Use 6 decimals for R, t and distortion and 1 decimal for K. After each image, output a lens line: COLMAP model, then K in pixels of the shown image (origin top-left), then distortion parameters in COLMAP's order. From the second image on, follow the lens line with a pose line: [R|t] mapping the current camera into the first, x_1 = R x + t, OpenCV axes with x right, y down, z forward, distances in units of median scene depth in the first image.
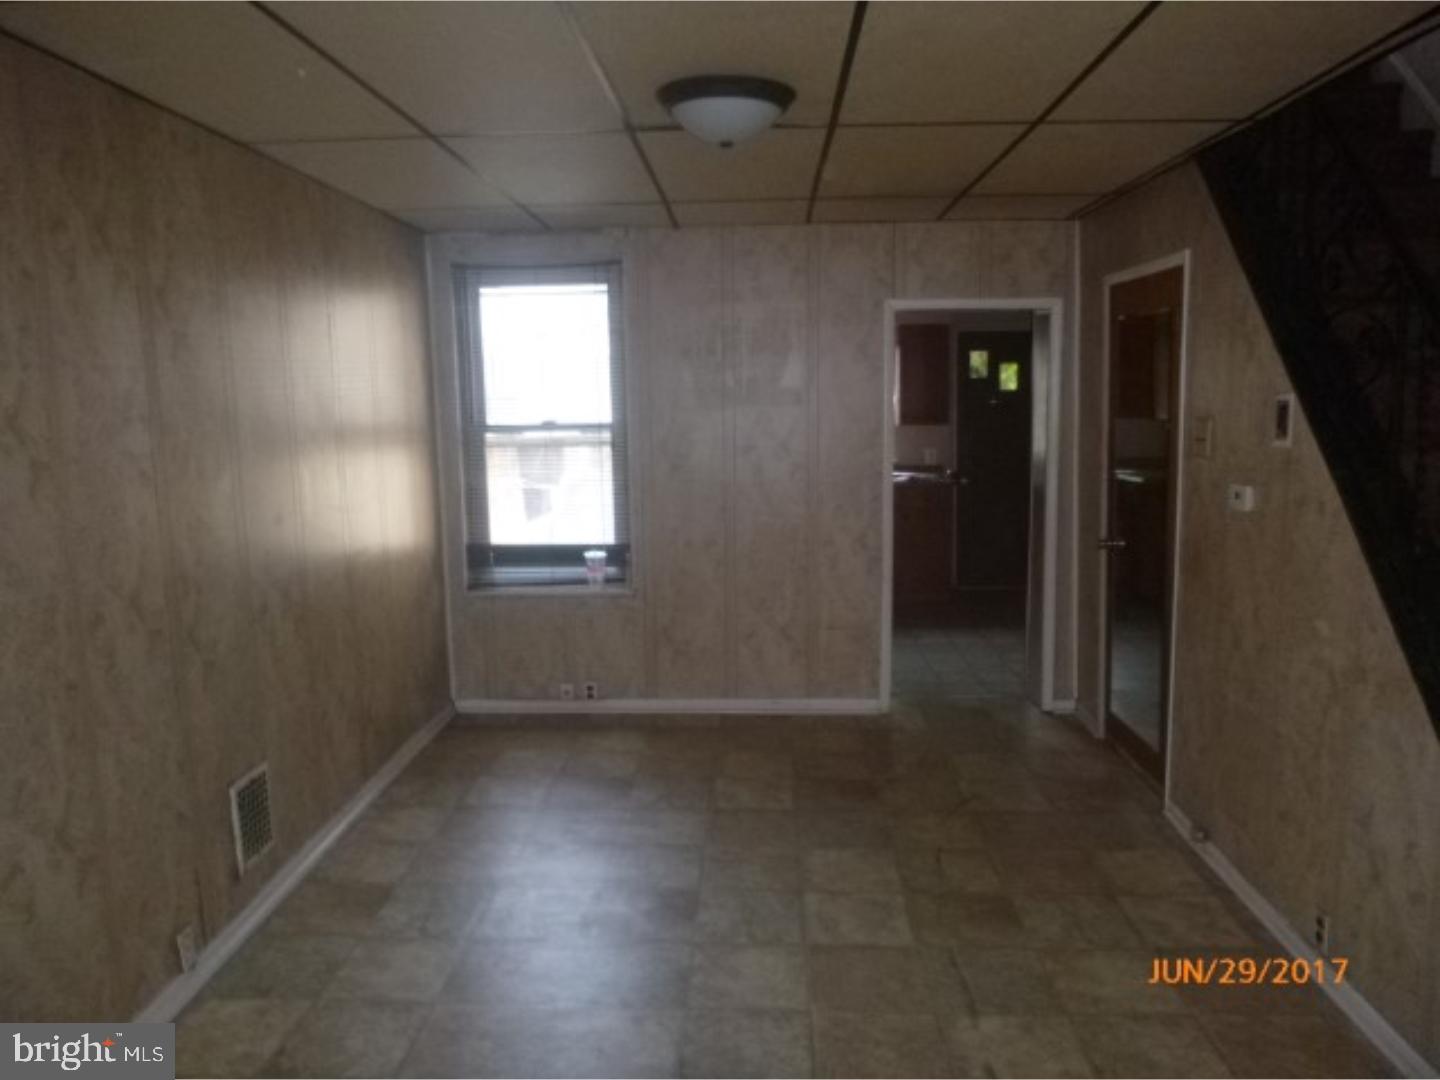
lens RADIAL K [[1057.5, 0, 720.0], [0, 1057.5, 540.0], [0, 0, 1]] dist [-0.032600, -0.002486]
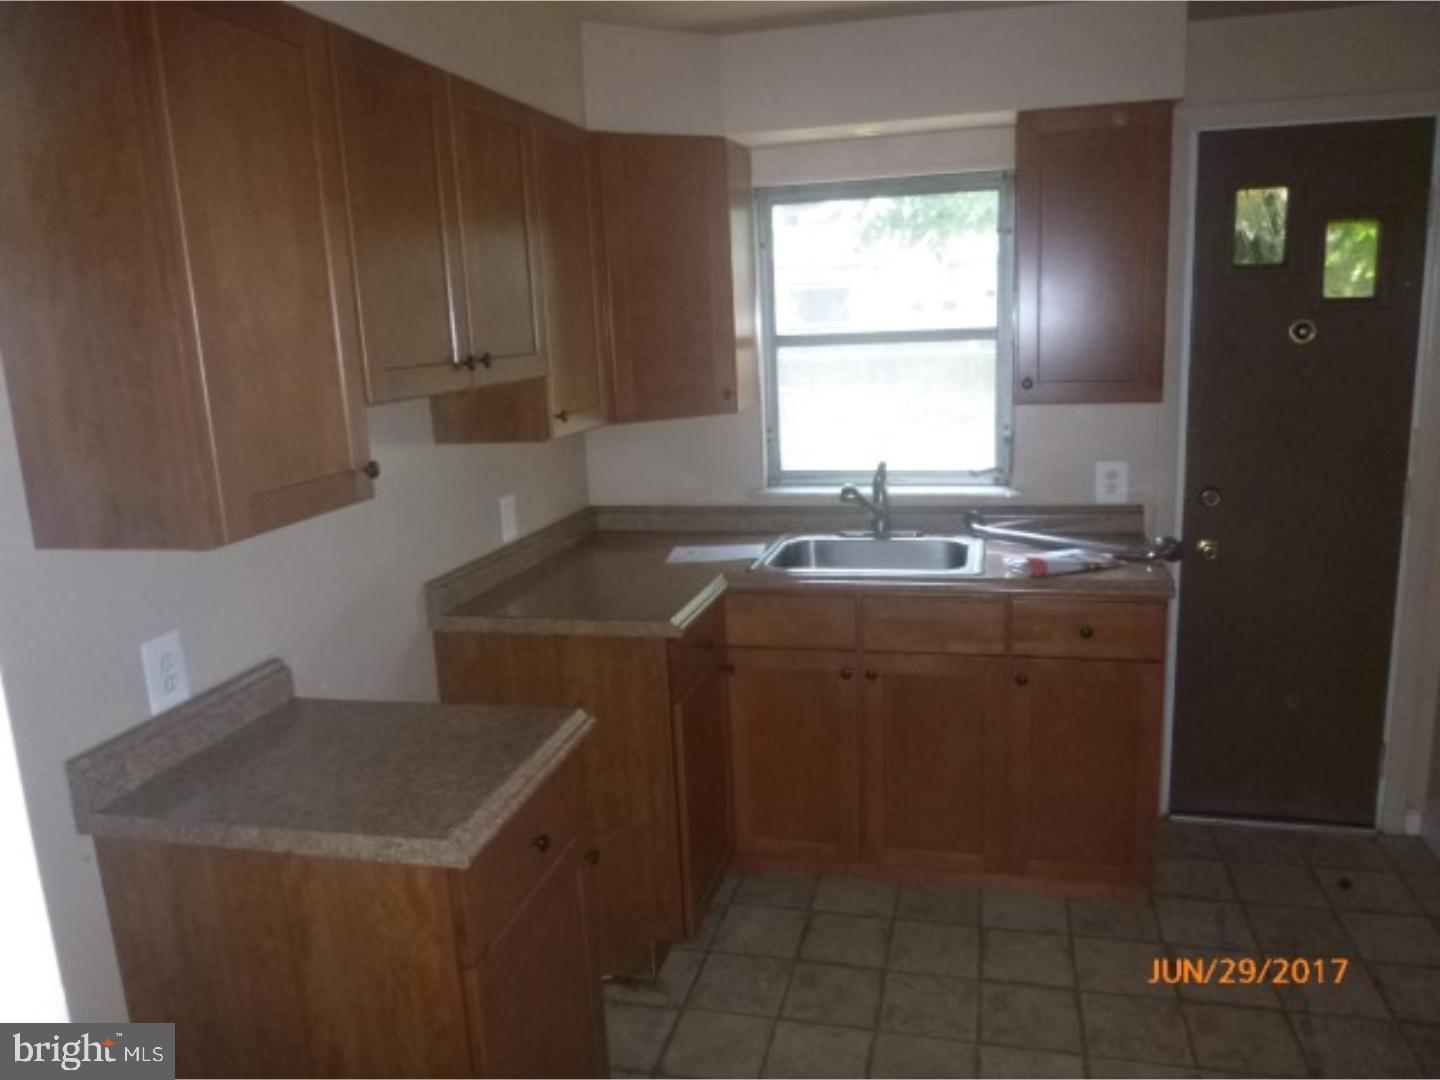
lens RADIAL K [[1057.5, 0, 720.0], [0, 1057.5, 540.0], [0, 0, 1]] dist [-0.032600, -0.002486]
pose [[0.974200, 0.031046, -0.223541, 0.146745], [-0.016384, 0.997609, 0.067147, -0.079243], [0.225091, -0.061752, 0.972379, 0.599184]]
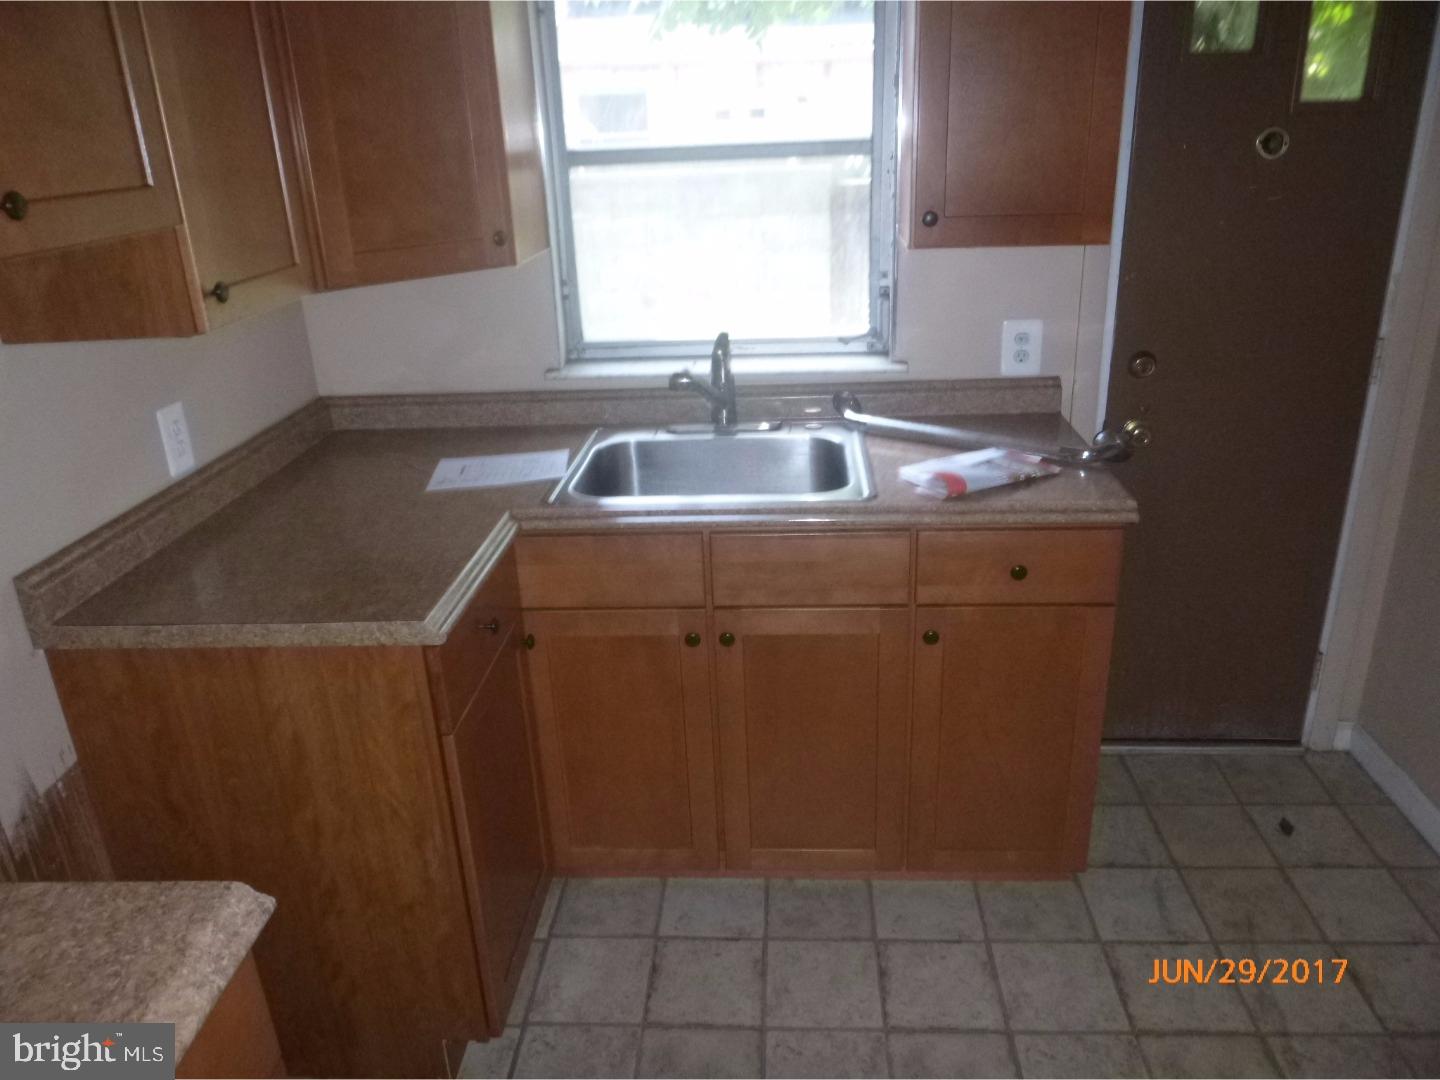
lens RADIAL K [[1057.5, 0, 720.0], [0, 1057.5, 540.0], [0, 0, 1]] dist [-0.032600, -0.002486]
pose [[0.999188, 0.002460, -0.040214, 0.128775], [0.006979, 0.972479, 0.232888, -0.092952], [0.039680, -0.232980, 0.971672, 0.698952]]
